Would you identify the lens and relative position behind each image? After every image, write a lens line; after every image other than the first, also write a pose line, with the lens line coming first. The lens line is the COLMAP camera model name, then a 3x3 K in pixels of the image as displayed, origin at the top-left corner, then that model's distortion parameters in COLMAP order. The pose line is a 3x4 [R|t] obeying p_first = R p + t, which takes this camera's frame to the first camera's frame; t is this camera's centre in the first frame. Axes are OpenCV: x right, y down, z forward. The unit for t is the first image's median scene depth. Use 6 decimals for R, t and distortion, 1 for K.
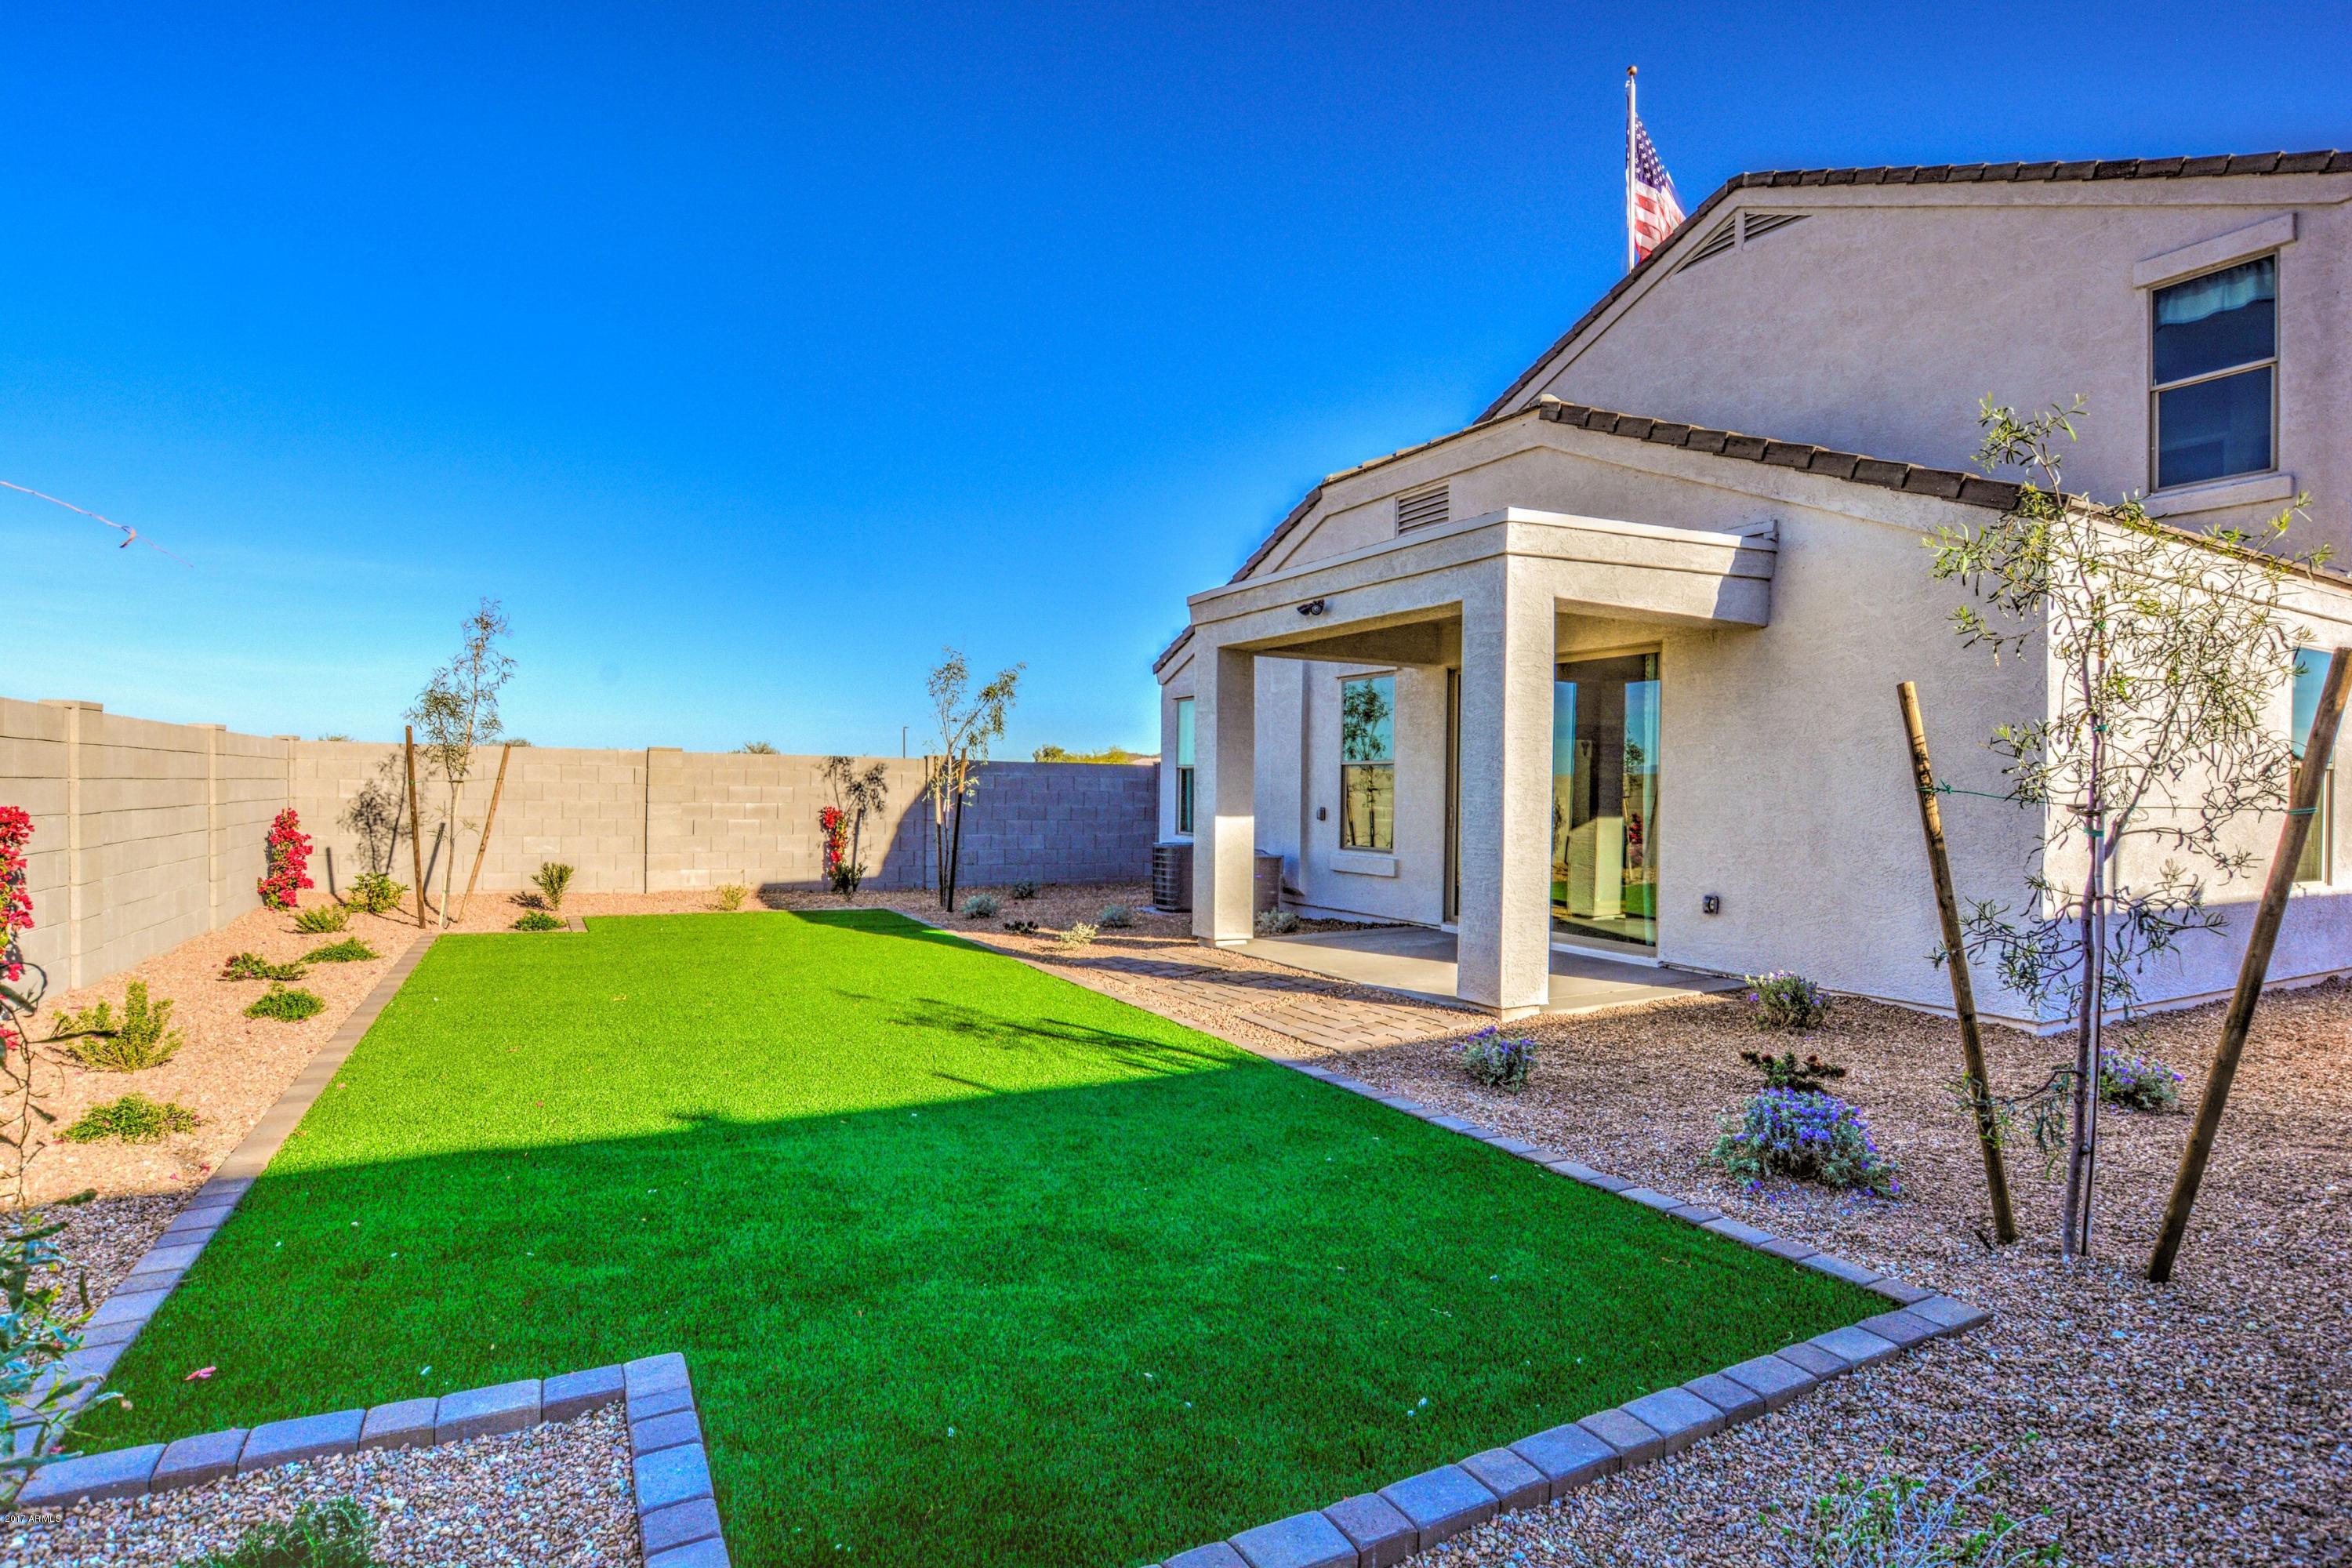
lens RADIAL K [[1159.1, 0, 1175.6], [0, 1159.1, 792.3], [0, 0, 1]] dist [-0.030658, 0.004312]
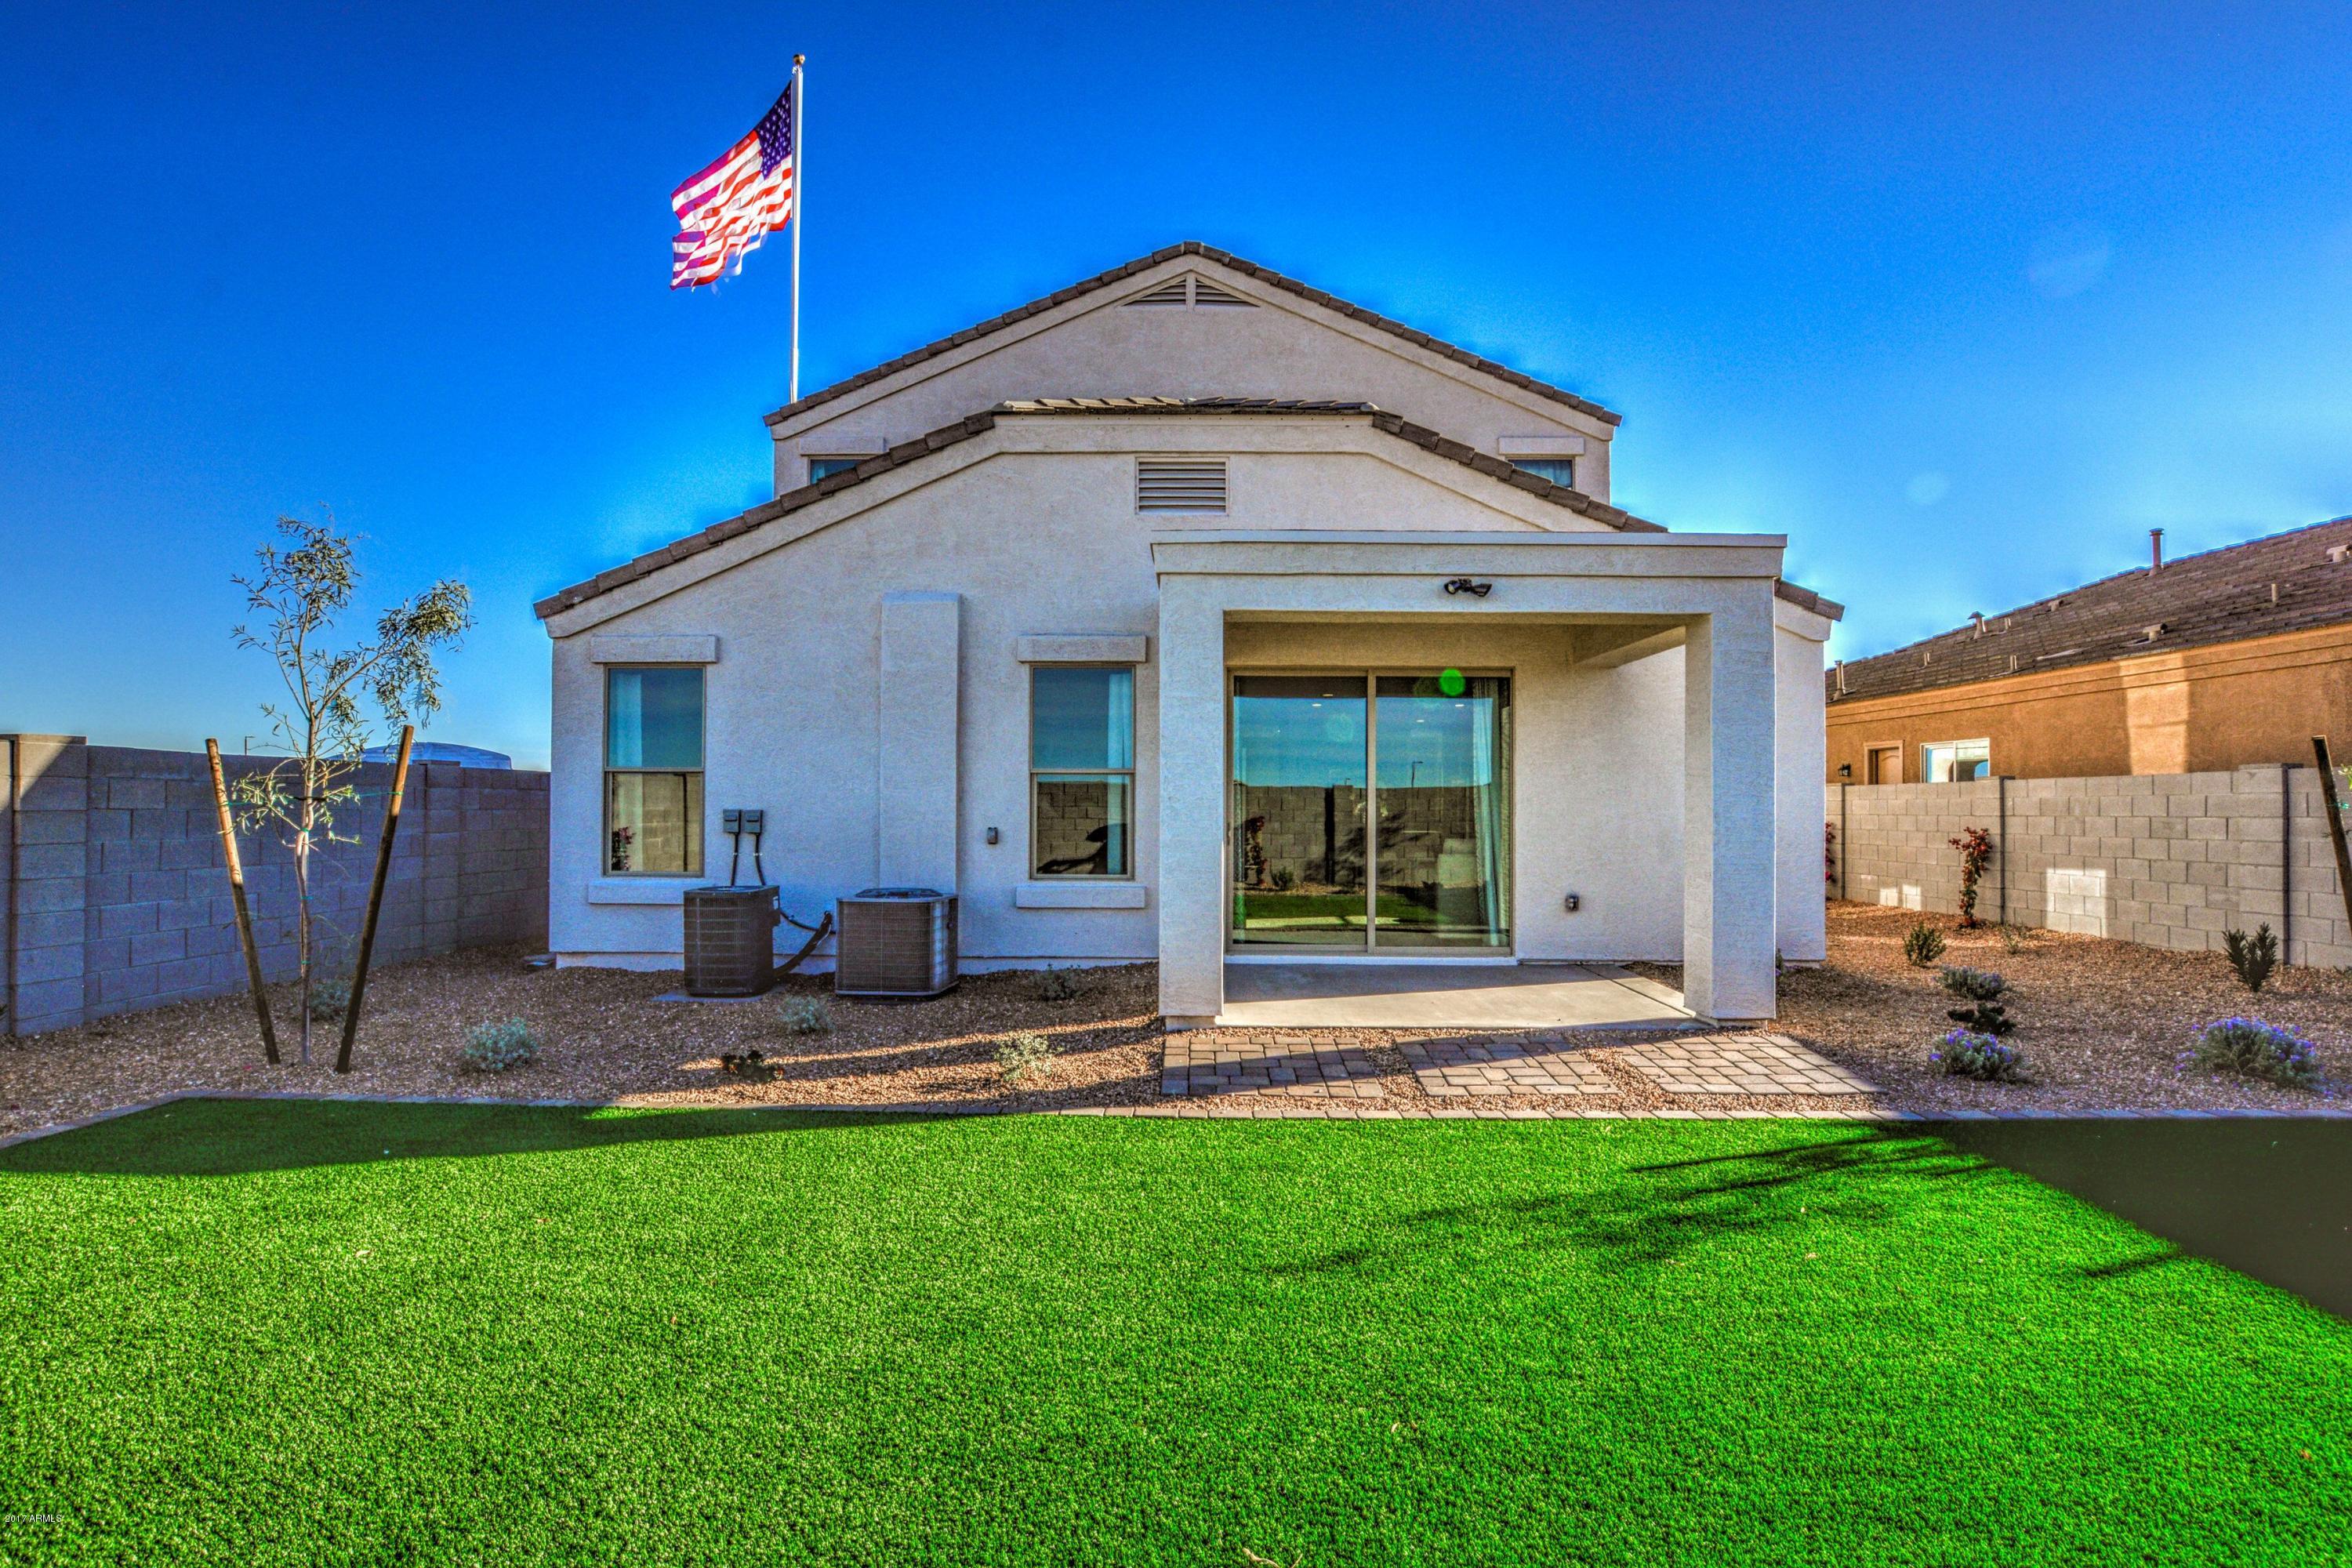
lens RADIAL K [[1093.5, 0, 1183.7], [0, 1093.5, 792.7], [0, 0, 1]] dist [-0.042790, -0.000015]
pose [[0.489024, 0.001280, 0.872269, -0.938409], [0.005936, 0.999971, -0.004796, -0.012826], [-0.872250, 0.007523, 0.489002, 1.128885]]
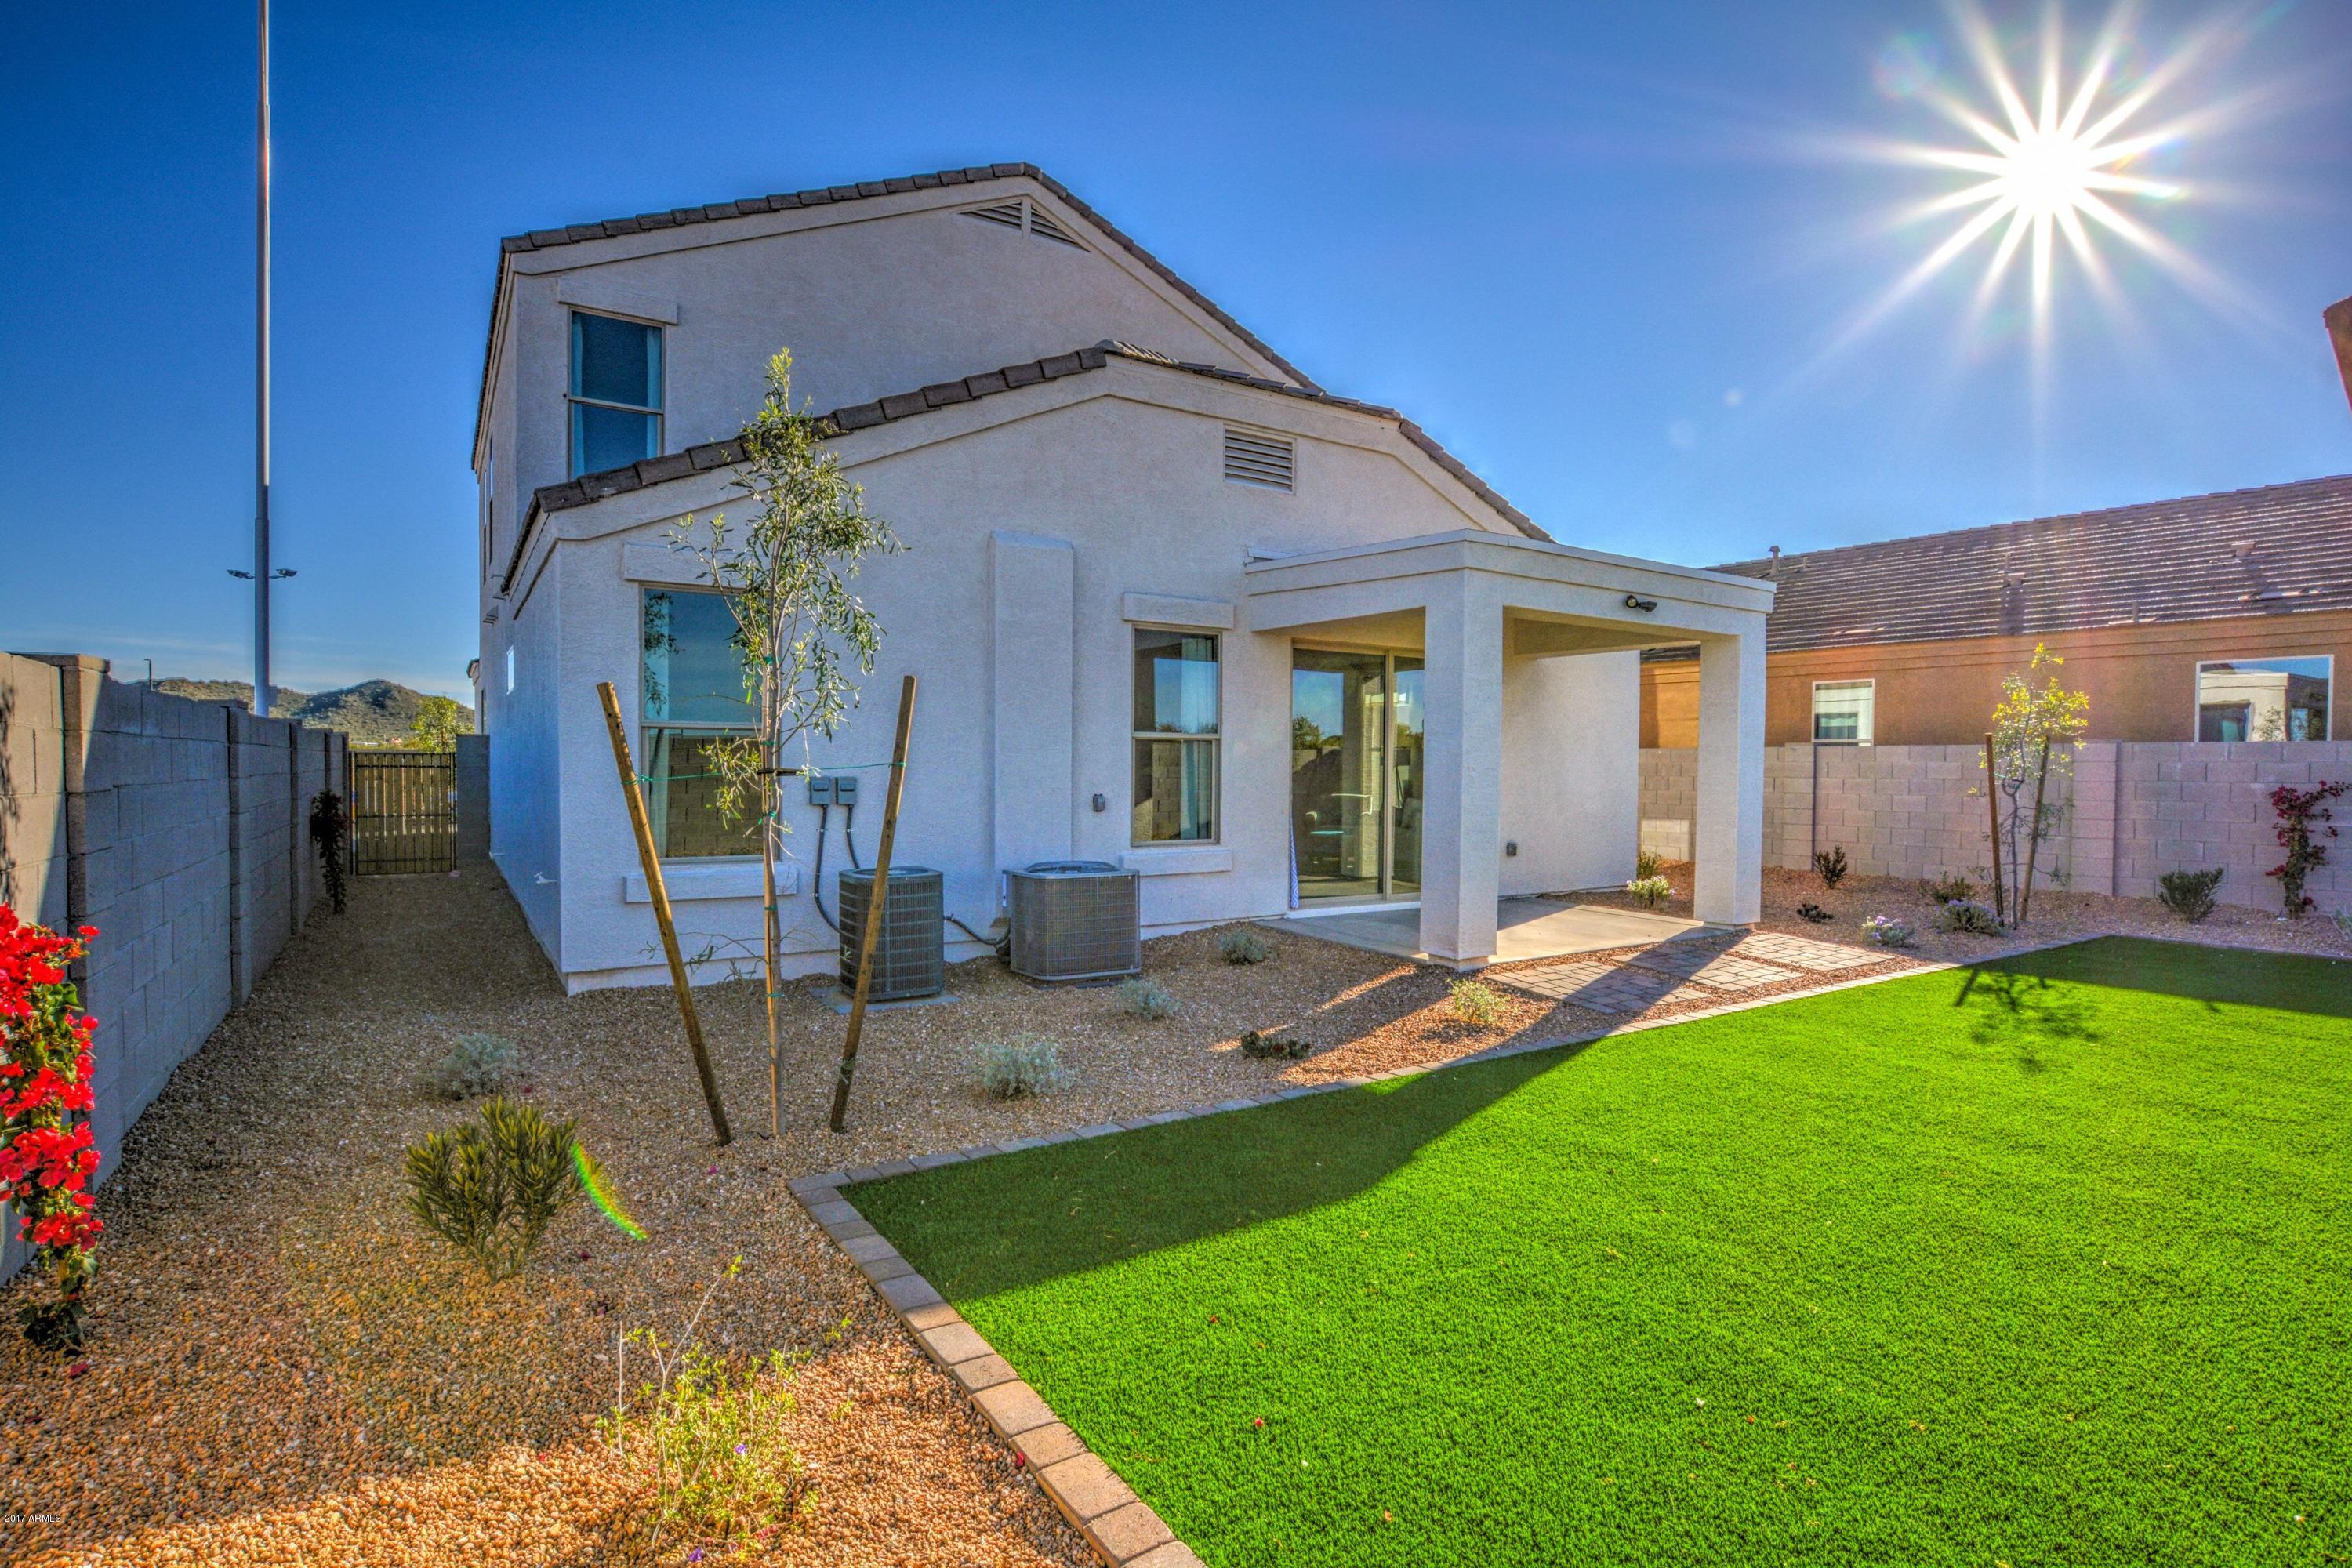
lens RADIAL K [[1165.1, 0, 1176.0], [0, 1165.1, 784.0], [0, 0, 1]] dist [-0.038810, 0.000002]
pose [[-0.085829, -0.032704, 0.995773, -1.281753], [-0.005761, 0.999461, 0.032329, -0.037073], [-0.996293, -0.002962, -0.085971, 2.148184]]
